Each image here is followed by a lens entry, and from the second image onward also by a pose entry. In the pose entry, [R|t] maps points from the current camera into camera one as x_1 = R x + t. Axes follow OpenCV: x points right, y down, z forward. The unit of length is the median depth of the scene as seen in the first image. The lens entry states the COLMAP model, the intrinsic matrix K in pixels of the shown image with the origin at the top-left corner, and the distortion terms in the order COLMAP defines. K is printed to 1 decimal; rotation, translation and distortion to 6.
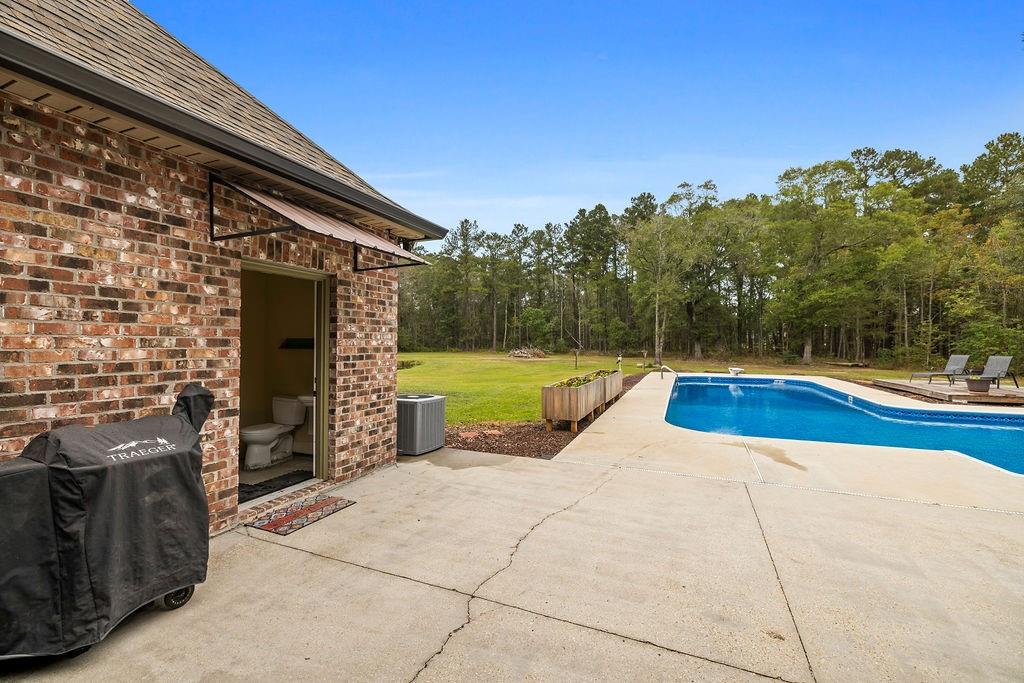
lens RADIAL K [[430.0, 0, 507.5], [0, 430.0, 339.1], [0, 0, 1]] dist [-0.003429, 0.000323]
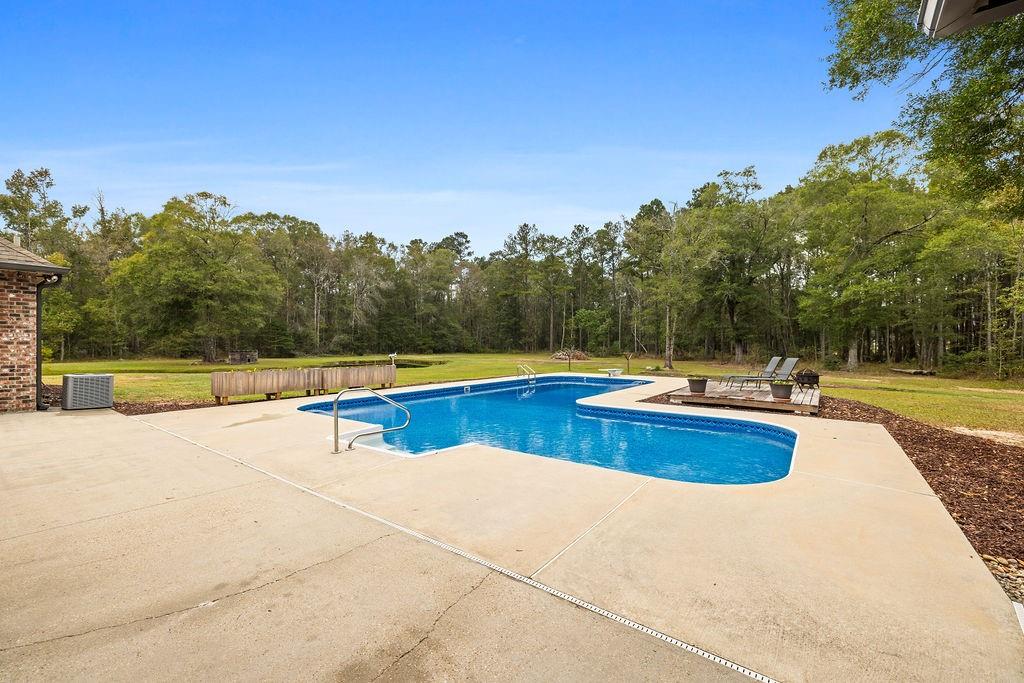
lens RADIAL K [[430.0, 0, 503.6], [0, 430.0, 350.3], [0, 0, 1]] dist [-0.003429, 0.000323]
pose [[0.968478, 0.008413, -0.248957, 0.250707], [-0.003129, 0.999762, 0.021610, 0.001425], [0.249079, -0.020150, 0.968273, -0.019650]]
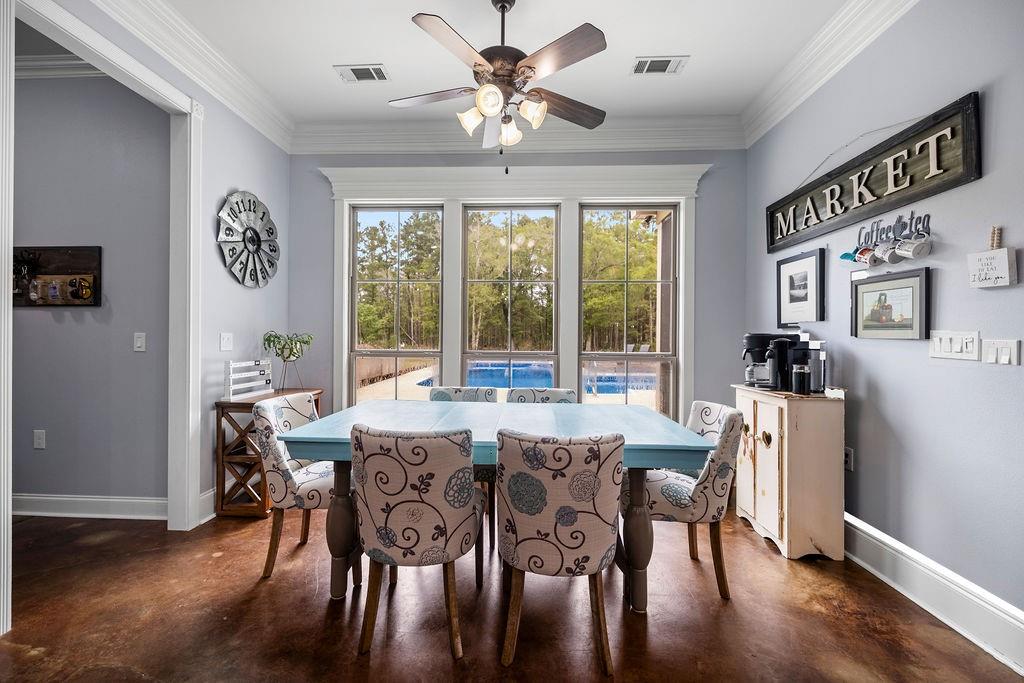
lens RADIAL K [[430.0, 0, 507.7], [0, 430.0, 338.0], [0, 0, 1]] dist [-0.003429, 0.000323]
pose [[0.934113, 0.005508, 0.356934, 0.026517], [-0.006590, 0.999977, 0.001814, 0.004961], [-0.356916, -0.004046, 0.934128, -0.107654]]
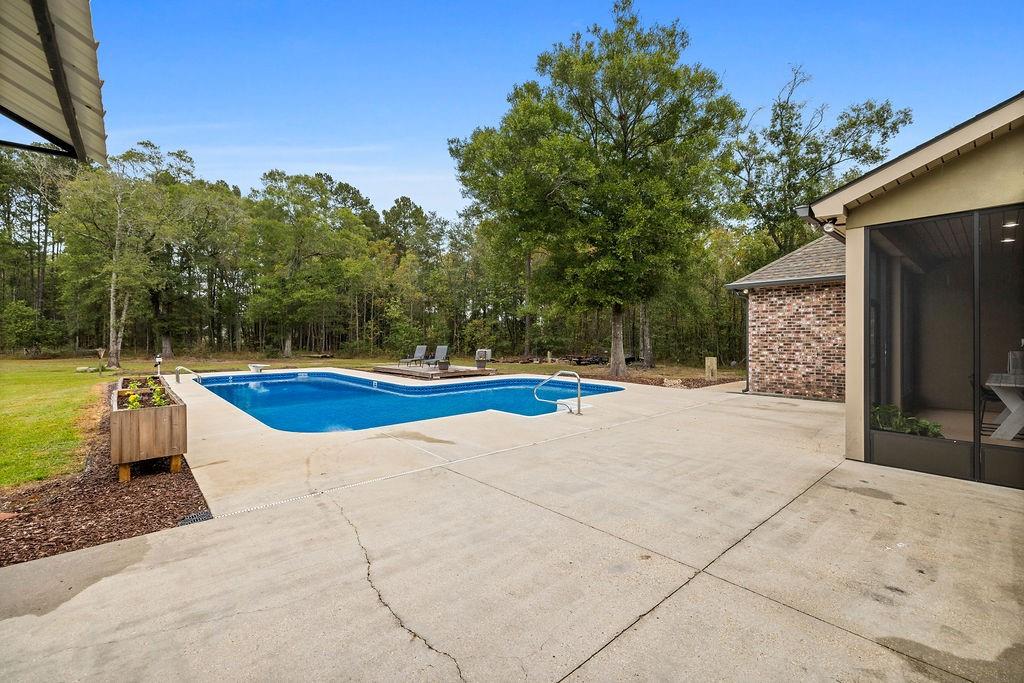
lens RADIAL K [[430.0, 0, 508.7], [0, 430.0, 335.9], [0, 0, 1]] dist [-0.003429, 0.000323]
pose [[0.427185, 0.000206, 0.904164, -0.041788], [-0.004250, 0.999989, 0.001780, 0.000257], [-0.904154, -0.004603, 0.427181, 0.044914]]
